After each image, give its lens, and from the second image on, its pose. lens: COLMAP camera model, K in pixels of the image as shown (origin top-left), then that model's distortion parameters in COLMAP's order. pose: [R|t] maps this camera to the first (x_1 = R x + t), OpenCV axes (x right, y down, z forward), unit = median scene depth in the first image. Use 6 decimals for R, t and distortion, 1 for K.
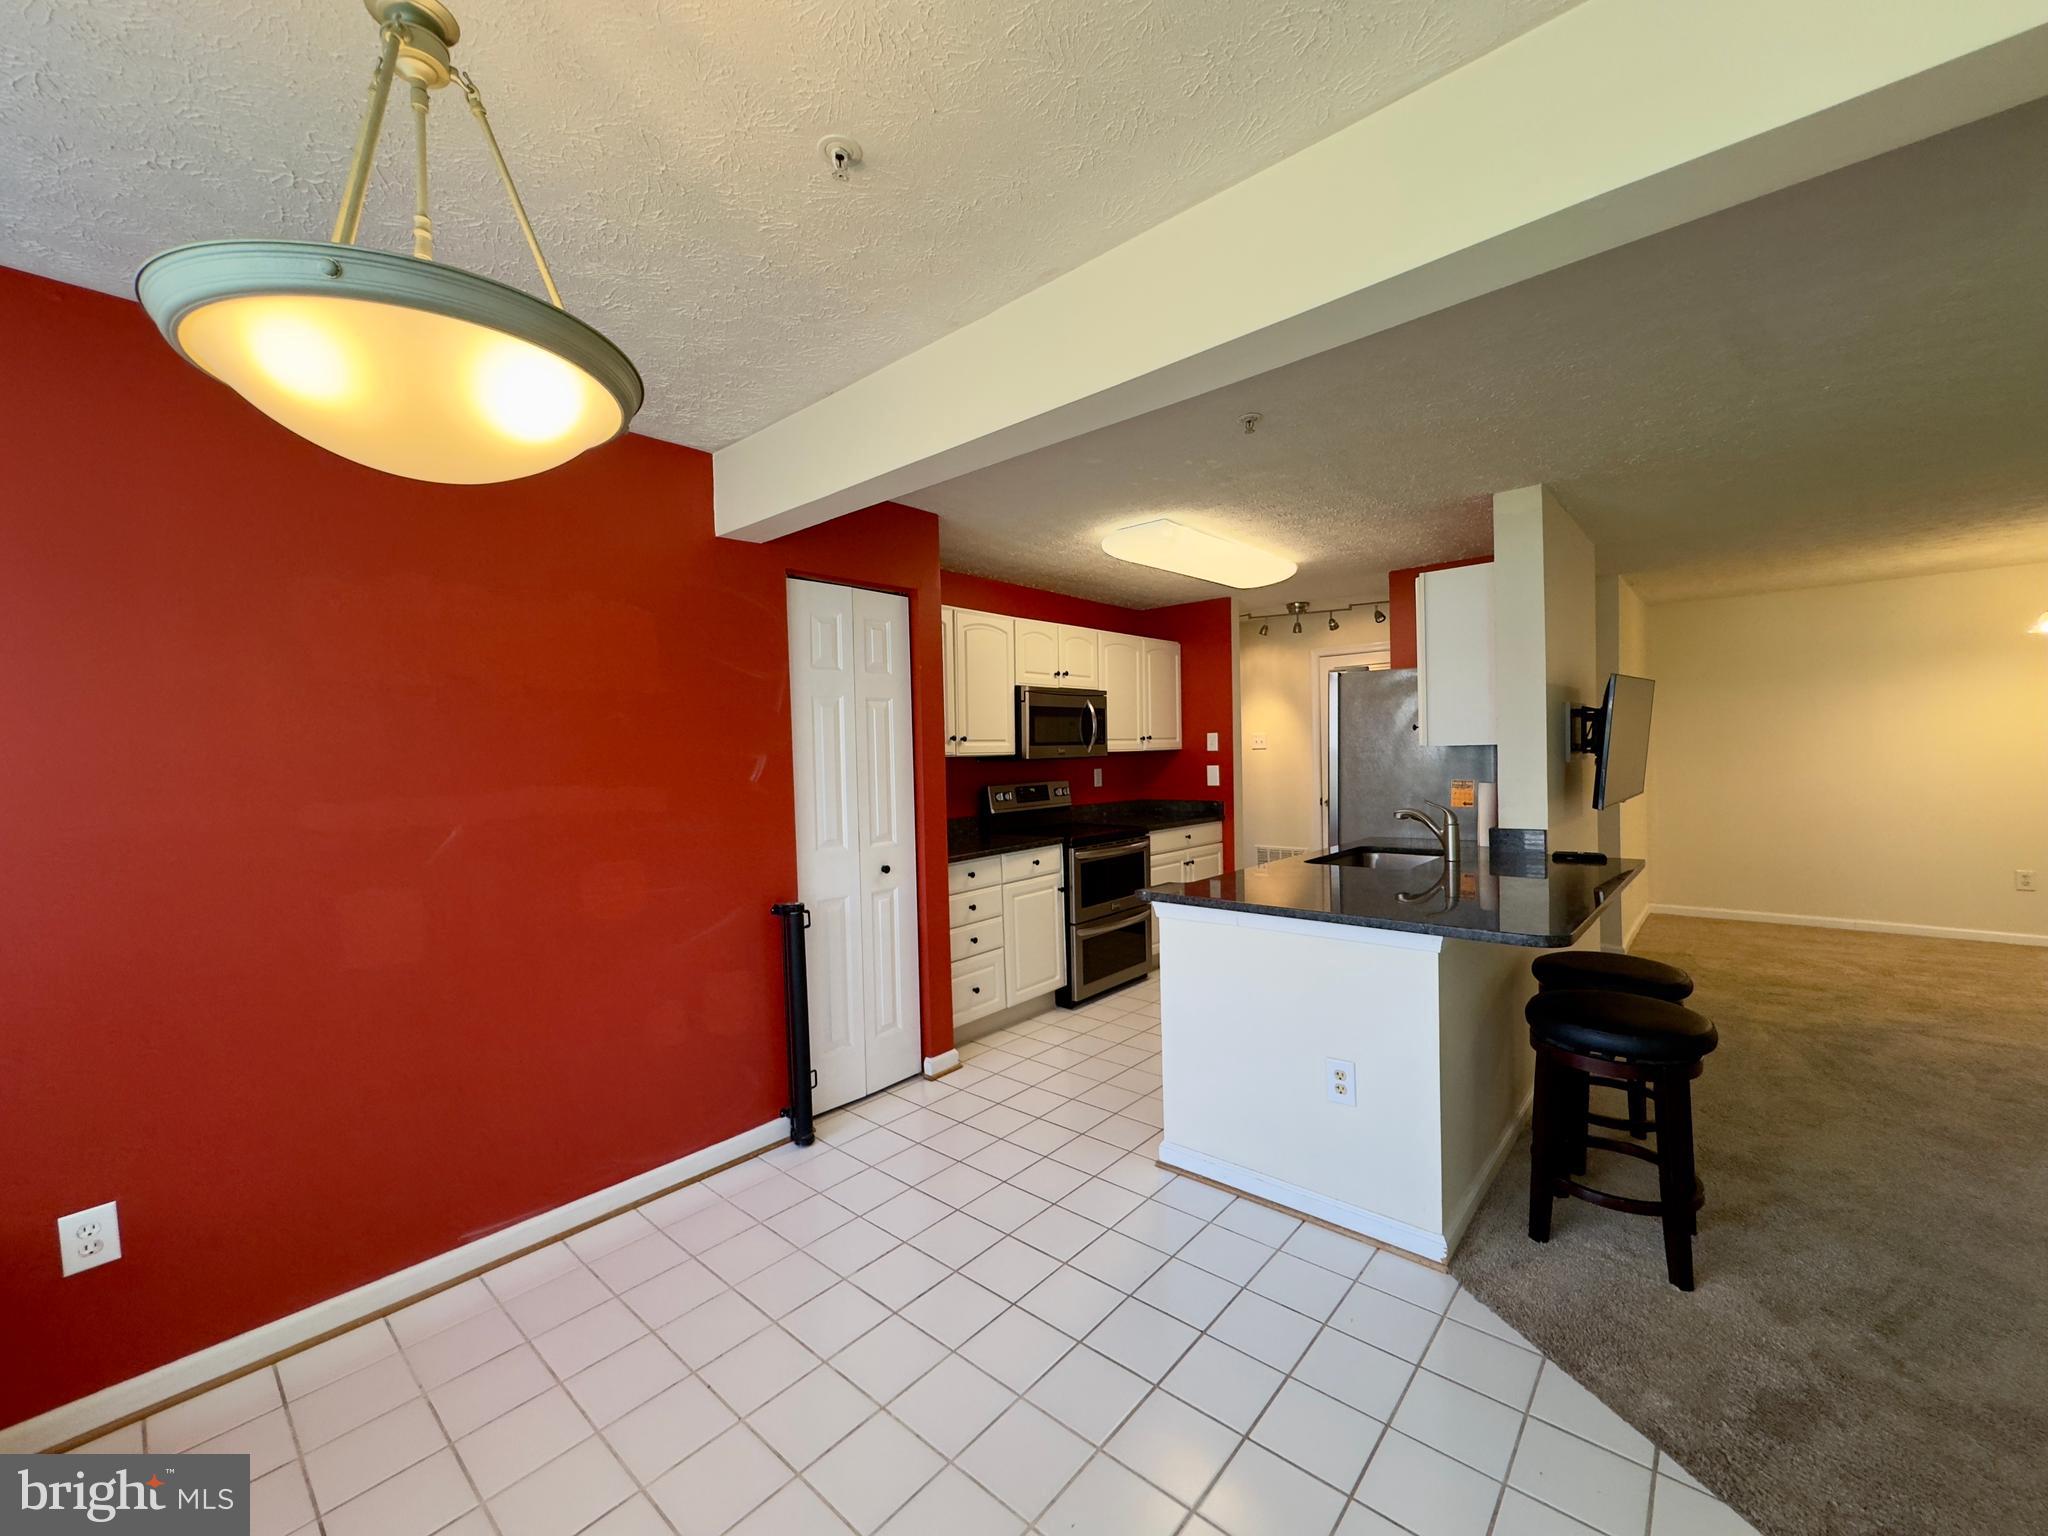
lens RADIAL K [[818.0, 0, 1023.5], [0, 818.0, 768.6], [0, 0, 1]] dist [0.000723, 0.000331]
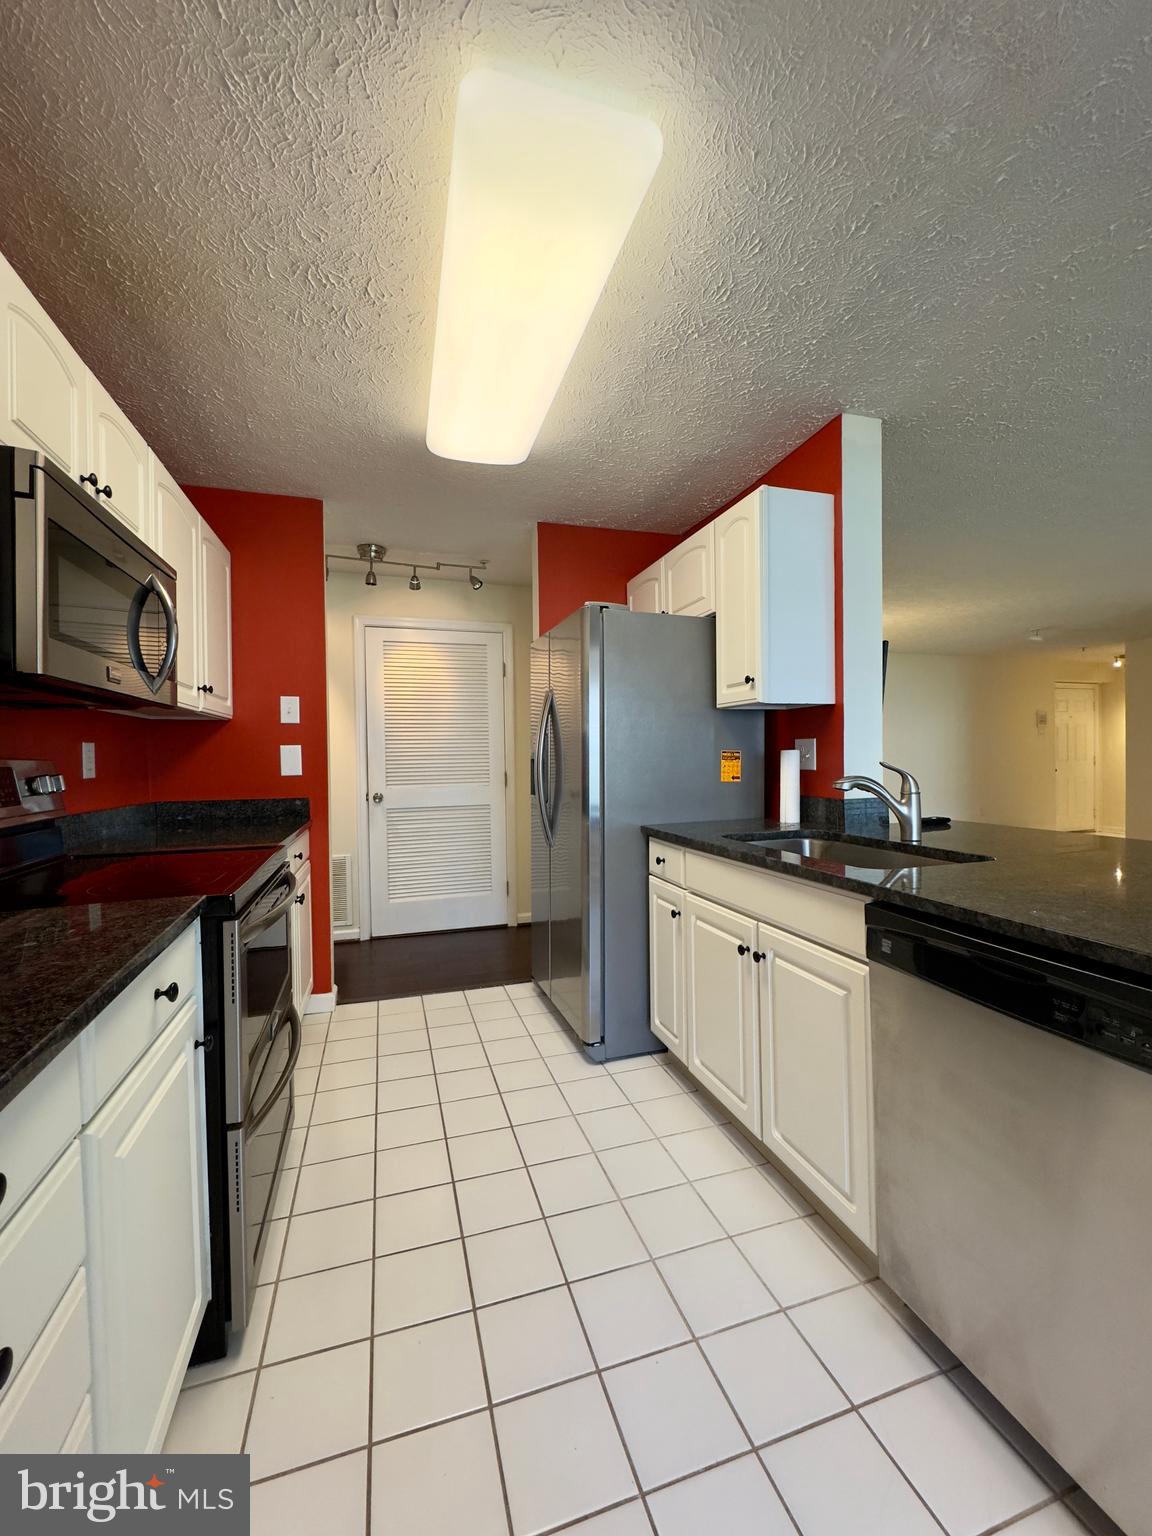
lens RADIAL K [[613.5, 0, 576.5], [0, 613.5, 771.1], [0, 0, 1]] dist [0.000723, 0.000331]
pose [[0.513164, 0.000332, 0.858290, -0.076939], [0.016935, 0.999801, -0.010512, 0.026549], [-0.858123, 0.019929, 0.513057, 0.546622]]
